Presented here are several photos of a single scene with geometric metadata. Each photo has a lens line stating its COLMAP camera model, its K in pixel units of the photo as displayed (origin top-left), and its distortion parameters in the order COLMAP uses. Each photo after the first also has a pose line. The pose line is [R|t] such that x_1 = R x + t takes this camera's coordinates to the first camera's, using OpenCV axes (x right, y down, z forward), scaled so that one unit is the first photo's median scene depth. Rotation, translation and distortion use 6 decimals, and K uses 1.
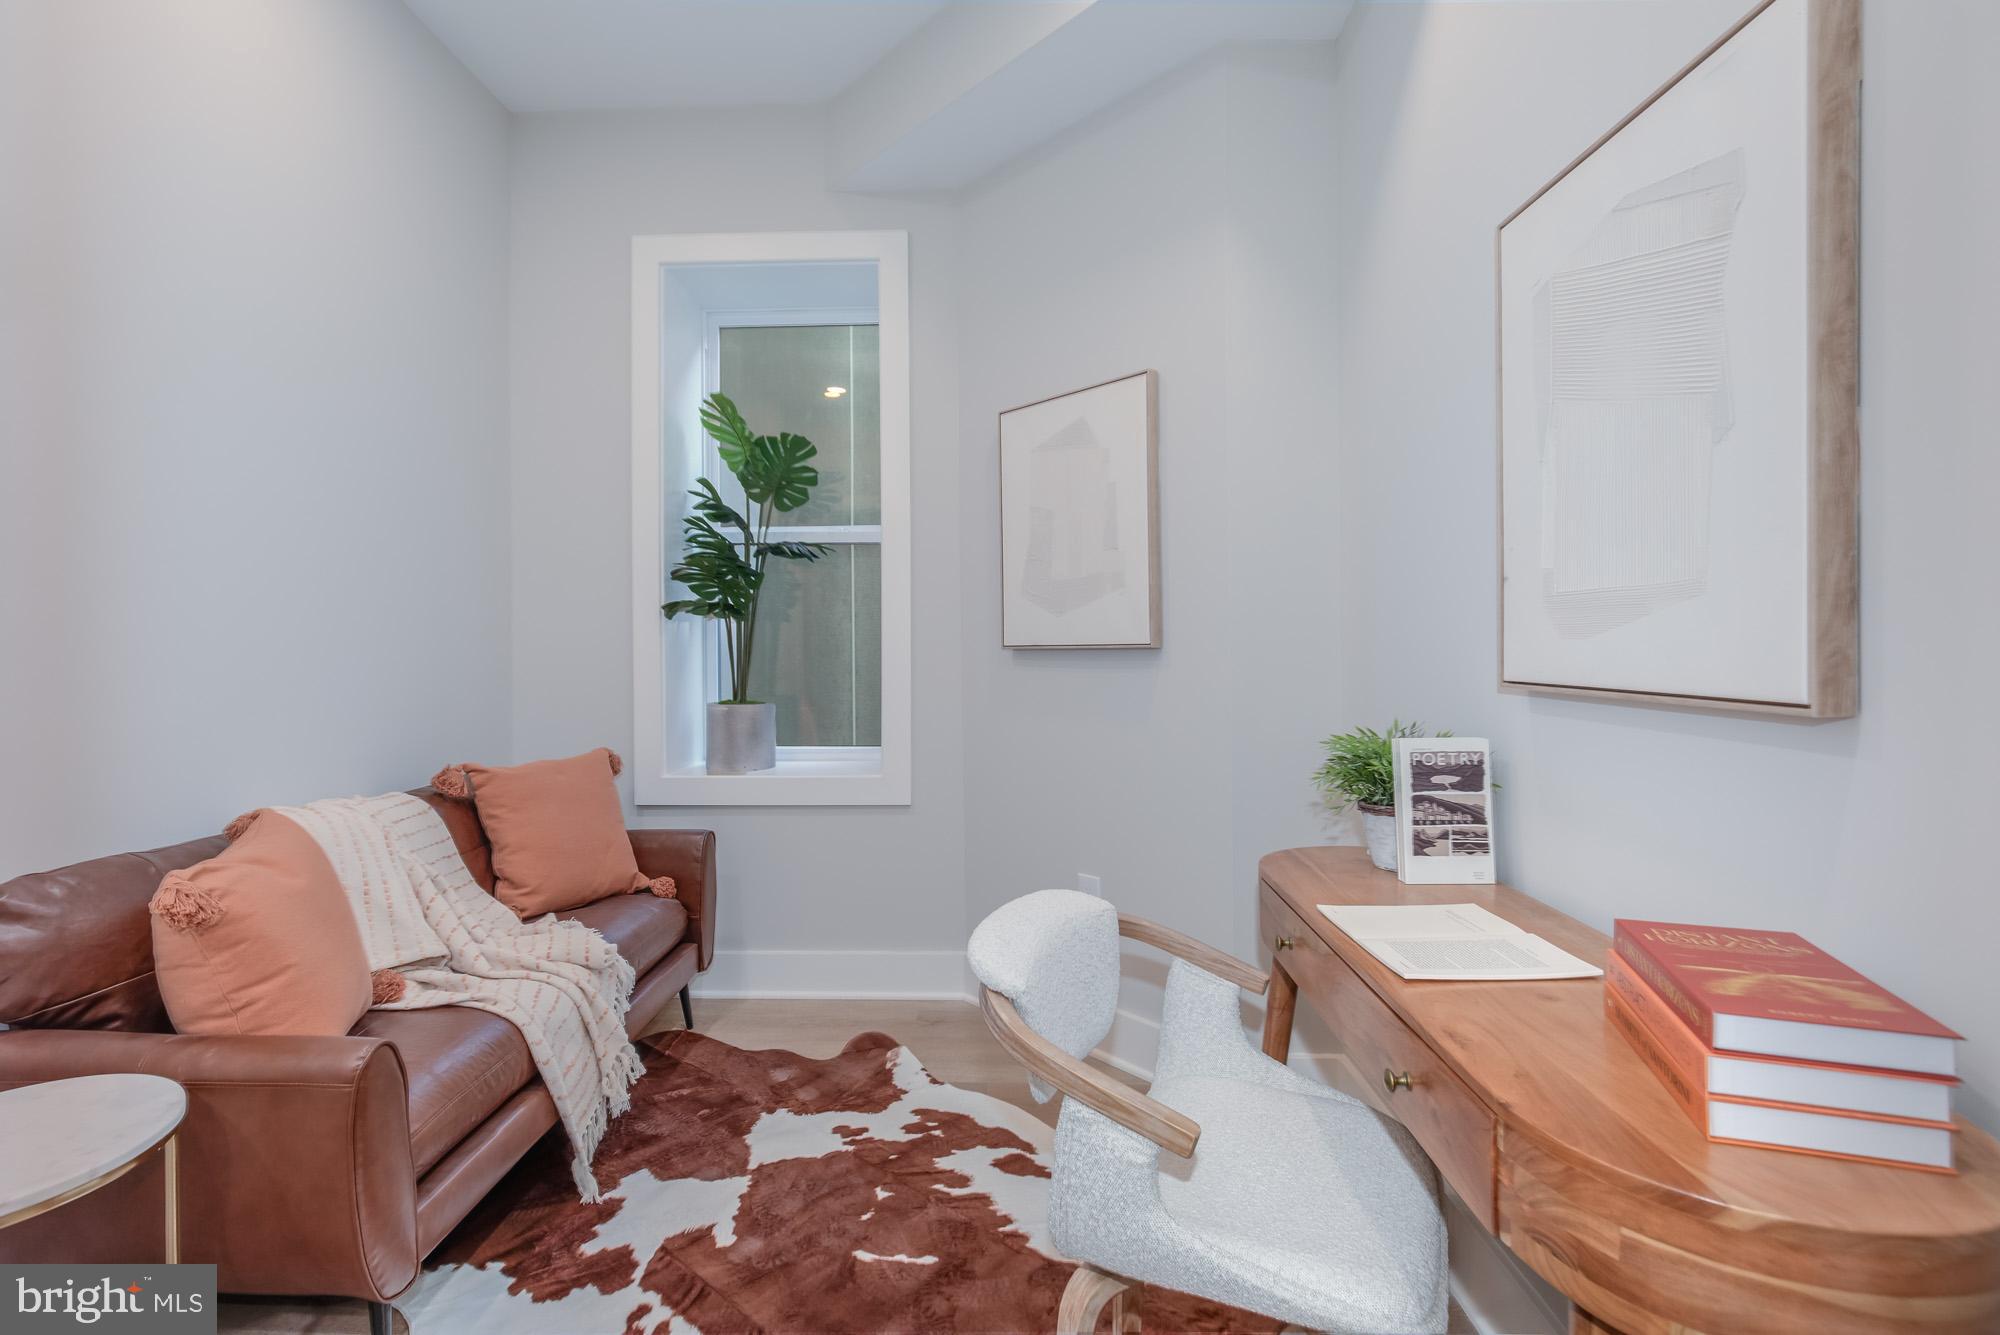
lens RADIAL K [[920.5, 0, 996.3], [0, 920.5, 663.6], [0, 0, 1]] dist [-0.012029, 0.001051]
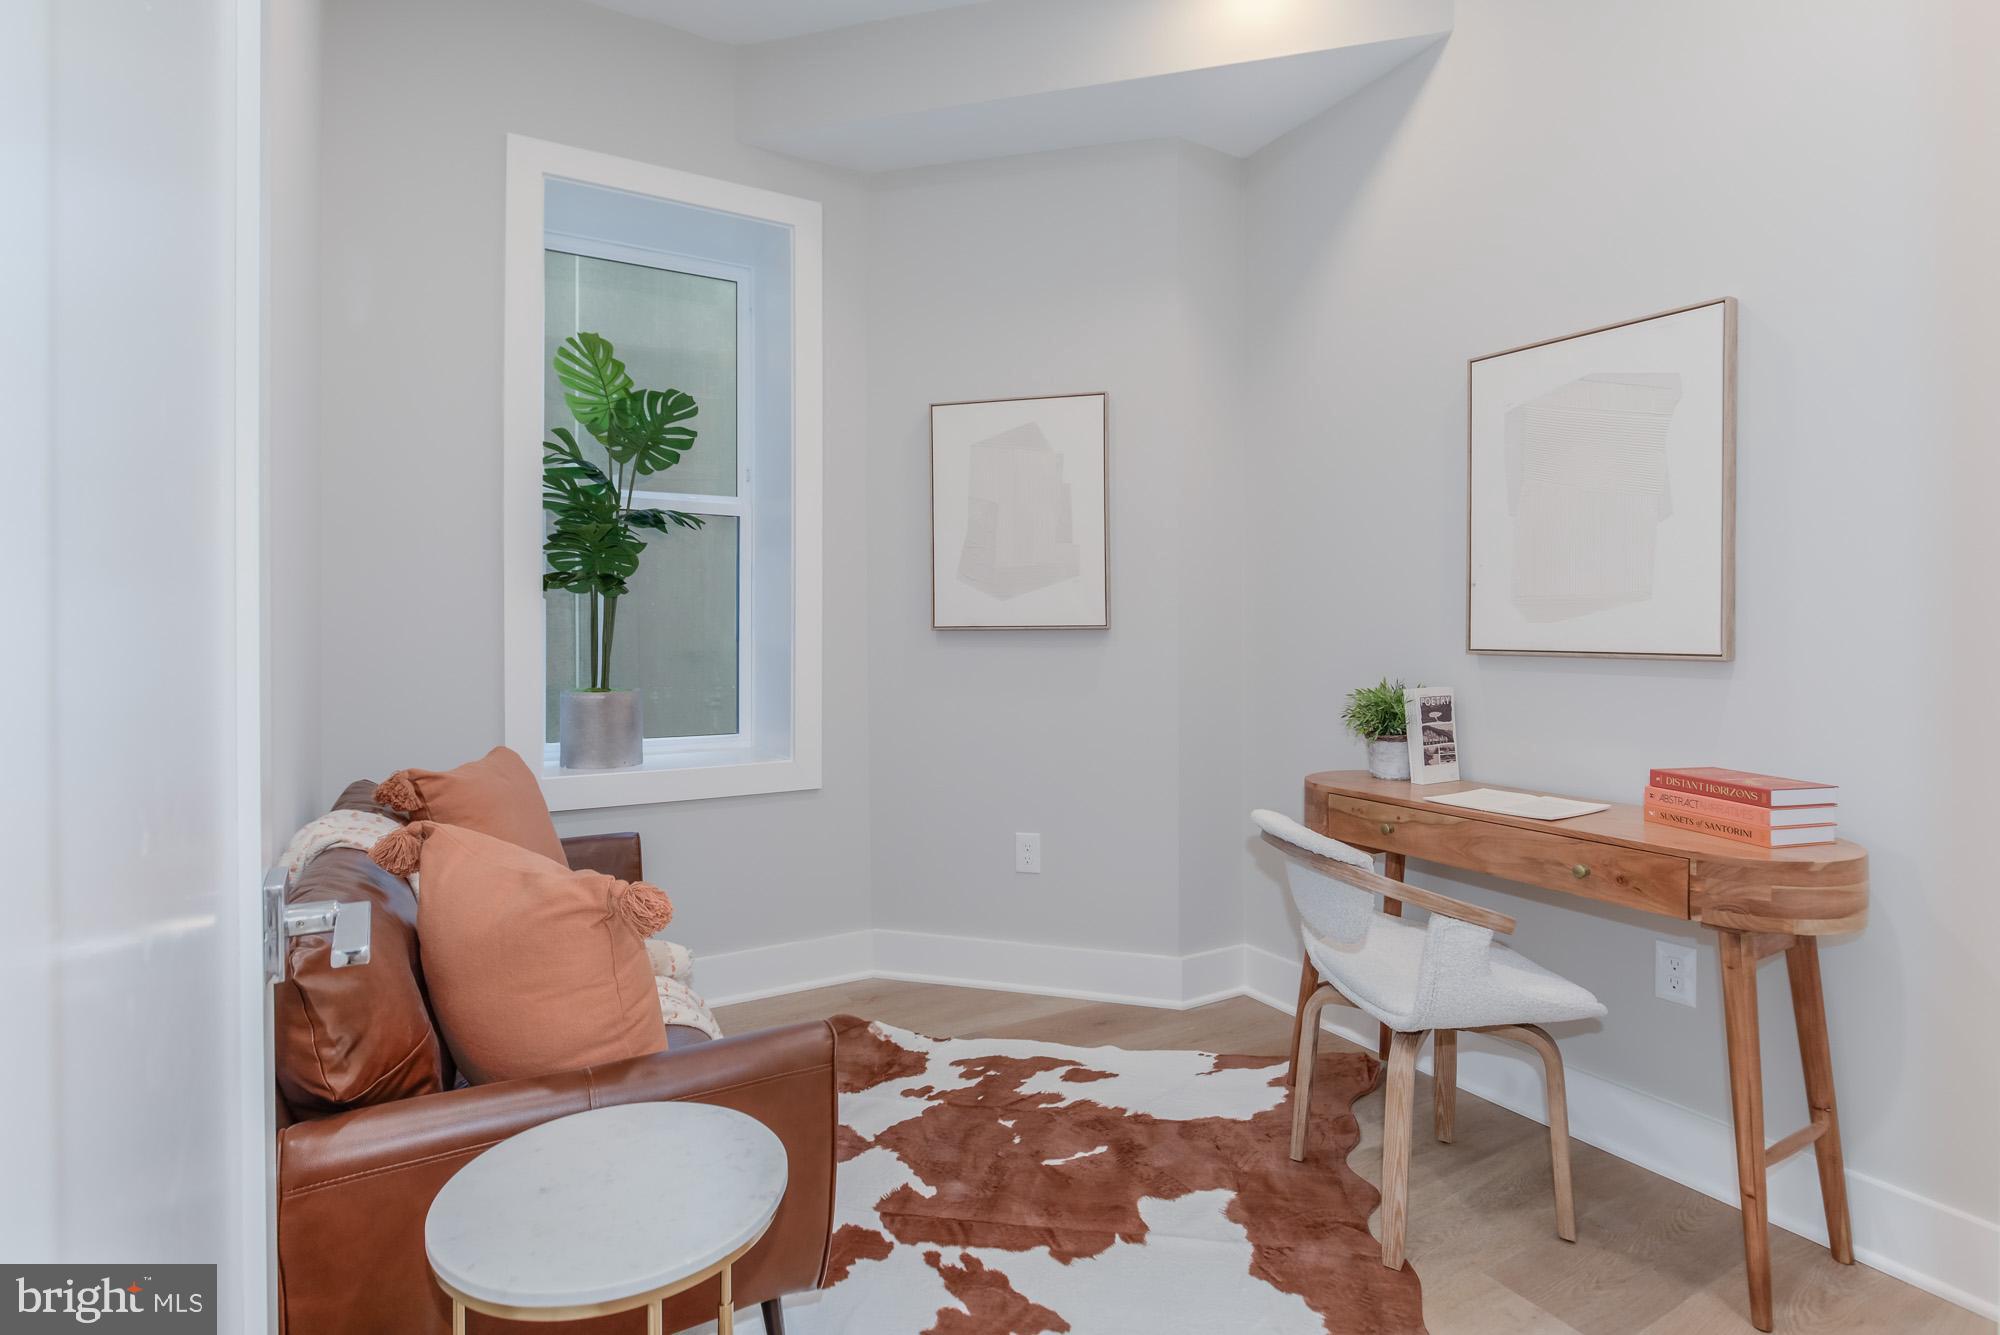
lens RADIAL K [[1007.0, 0, 1003.4], [0, 1007.0, 651.4], [0, 0, 1]] dist [-0.019358, -0.000712]
pose [[0.840658, -0.007181, 0.541519, -0.699050], [0.006661, 0.999974, 0.002920, 0.008227], [-0.541526, 0.001152, 0.840684, -0.007936]]
